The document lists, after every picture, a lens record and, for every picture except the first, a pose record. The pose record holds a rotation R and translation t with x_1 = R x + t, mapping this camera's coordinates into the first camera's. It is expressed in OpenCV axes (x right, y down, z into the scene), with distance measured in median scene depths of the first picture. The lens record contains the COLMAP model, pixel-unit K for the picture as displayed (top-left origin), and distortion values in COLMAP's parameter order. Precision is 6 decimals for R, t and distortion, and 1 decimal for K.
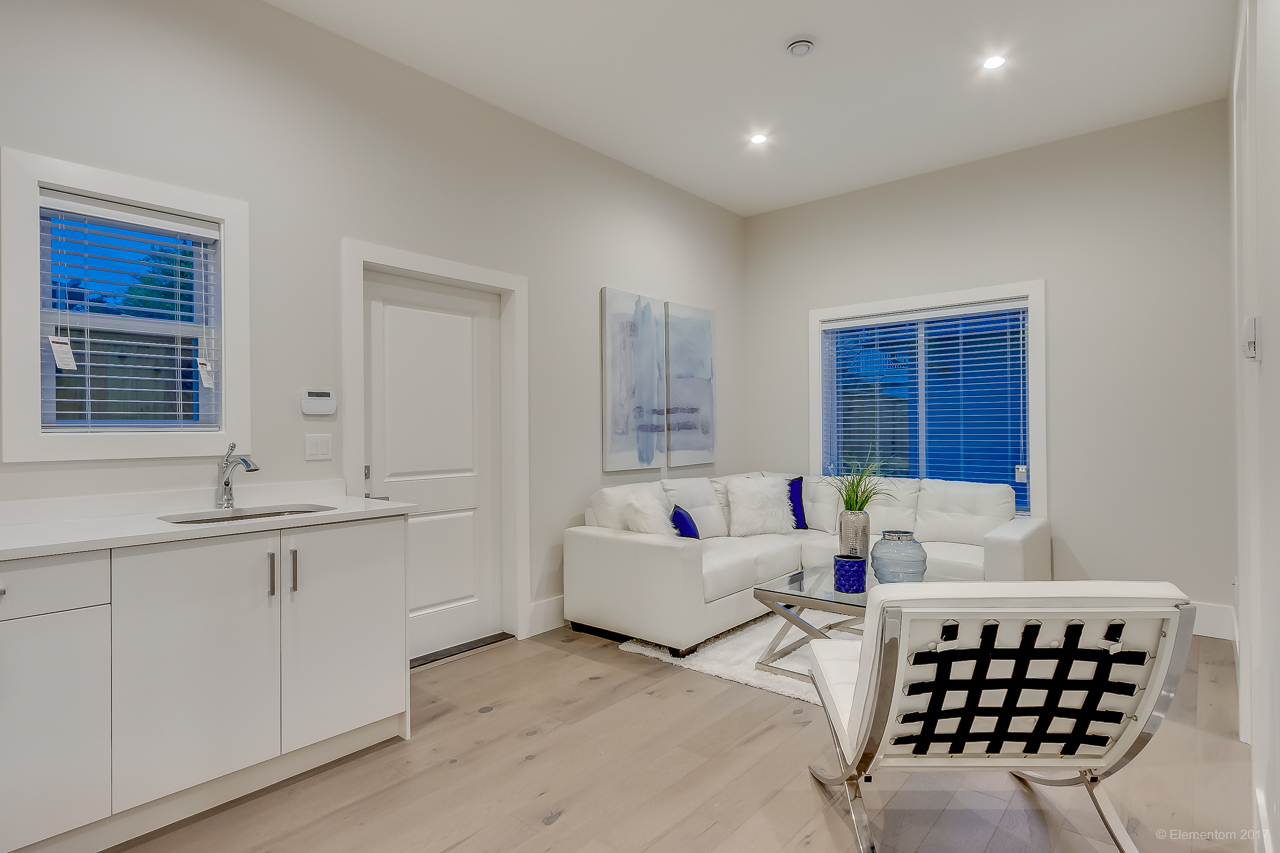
lens RADIAL K [[638.4, 0, 640.0], [0, 638.4, 426.5], [0, 0, 1]] dist [0.001243, 0.000068]
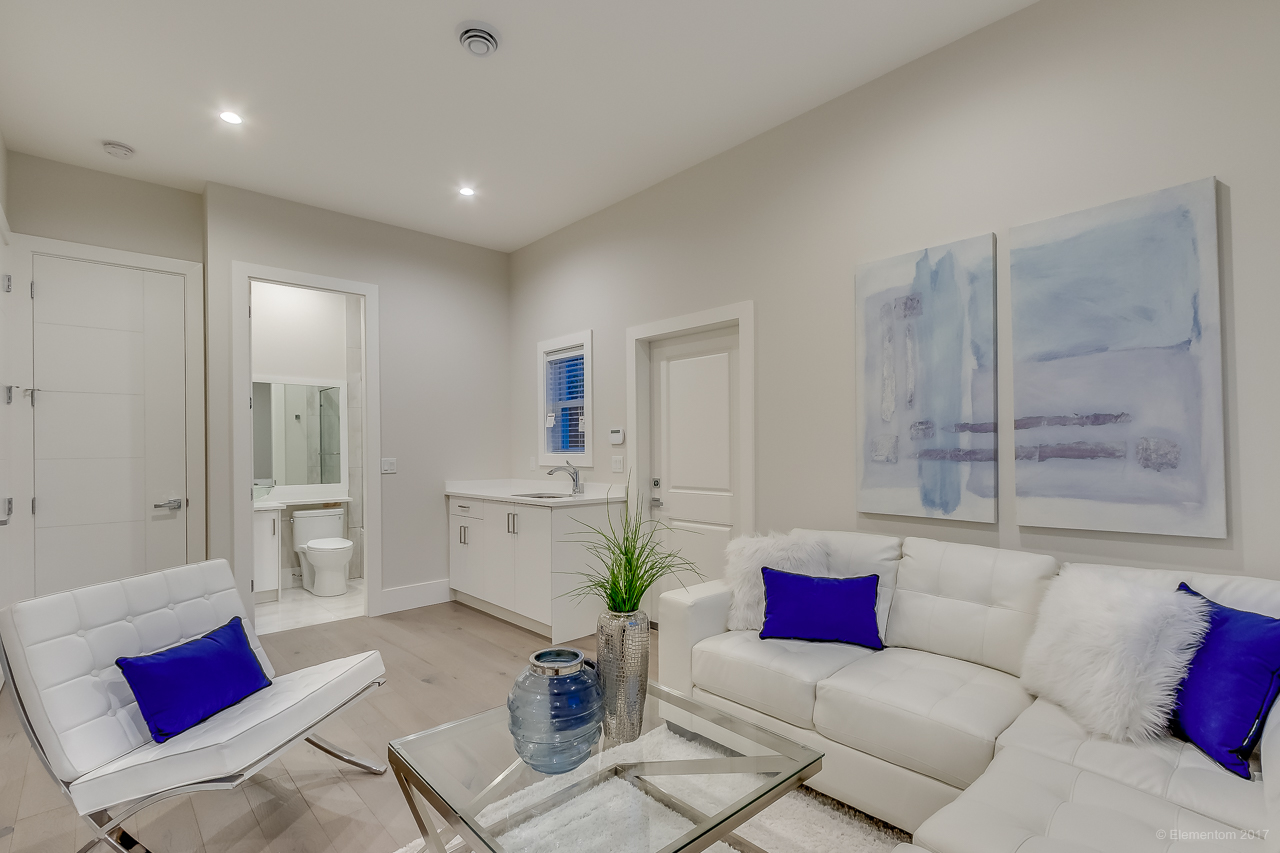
lens RADIAL K [[589.3, 0, 638.4], [0, 589.3, 438.8], [0, 0, 1]] dist [0.001078, -0.000701]
pose [[-0.099537, -0.005094, -0.995021, 0.627087], [0.014035, 0.999880, -0.006523, -0.013579], [0.994935, -0.014614, -0.099454, 0.772715]]
